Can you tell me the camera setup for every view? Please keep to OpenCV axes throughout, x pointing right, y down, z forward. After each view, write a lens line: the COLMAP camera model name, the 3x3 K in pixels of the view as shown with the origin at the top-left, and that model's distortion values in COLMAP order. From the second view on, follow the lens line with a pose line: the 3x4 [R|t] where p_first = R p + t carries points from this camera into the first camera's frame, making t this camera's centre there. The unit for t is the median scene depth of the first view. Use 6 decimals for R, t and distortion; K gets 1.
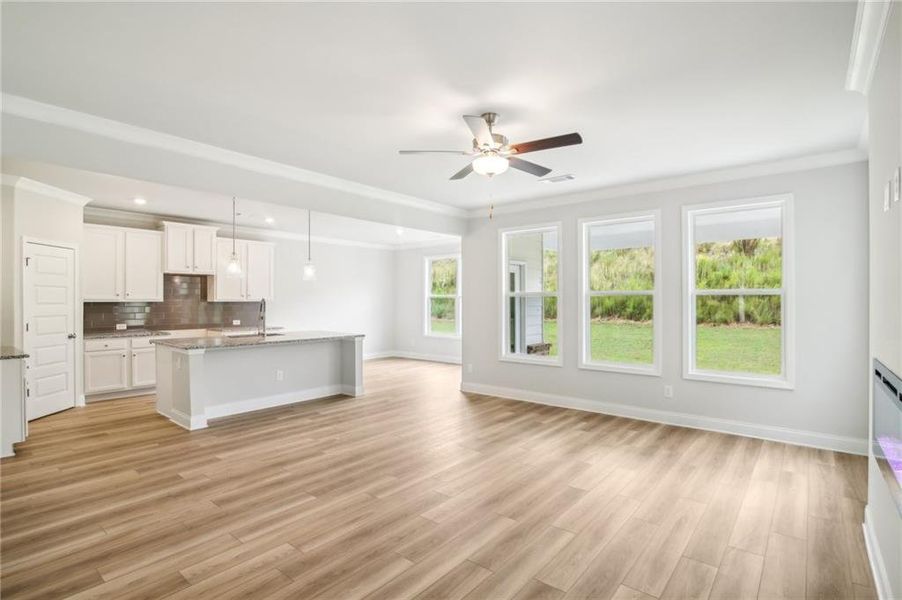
lens RADIAL K [[443.2, 0, 454.4], [0, 443.2, 301.7], [0, 0, 1]] dist [-0.016054, 0.000737]
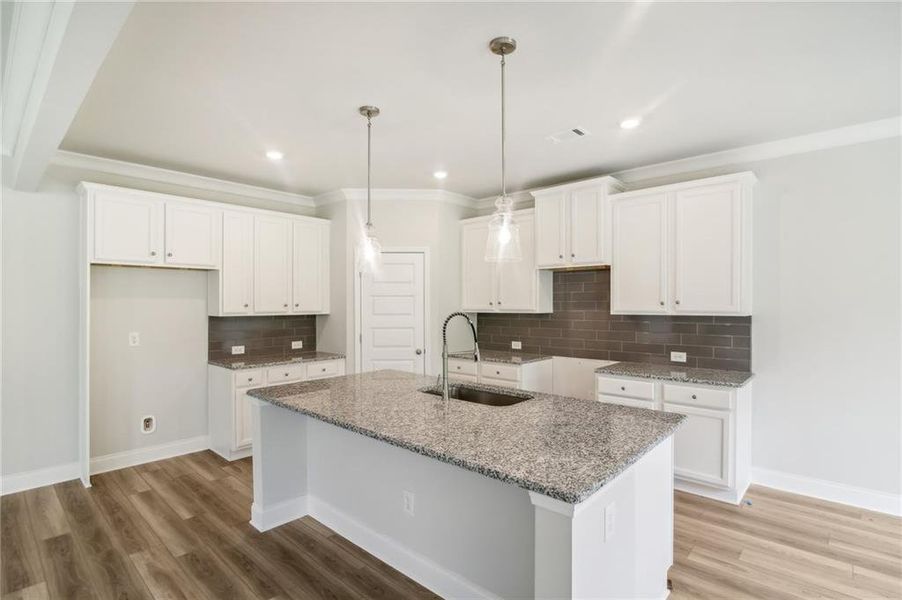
lens RADIAL K [[443.2, 0, 456.8], [0, 443.2, 301.2], [0, 0, 1]] dist [-0.016054, 0.000737]
pose [[-0.046616, -0.002913, -0.998909, 0.011517], [0.000686, 0.999995, -0.002948, -0.017357], [0.998913, -0.000822, -0.046613, 0.957046]]
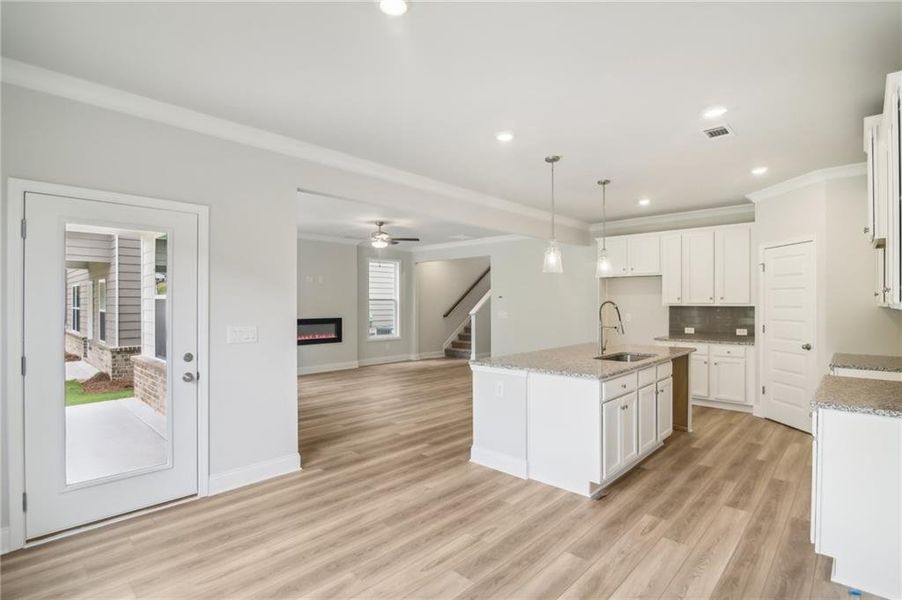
lens RADIAL K [[443.2, 0, 454.5], [0, 443.2, 300.8], [0, 0, 1]] dist [-0.016054, 0.000737]
pose [[-0.997671, 0.001200, 0.068206, -0.224806], [0.001211, 0.999999, 0.000121, -0.008563], [-0.068206, 0.000204, -0.997671, 1.607481]]
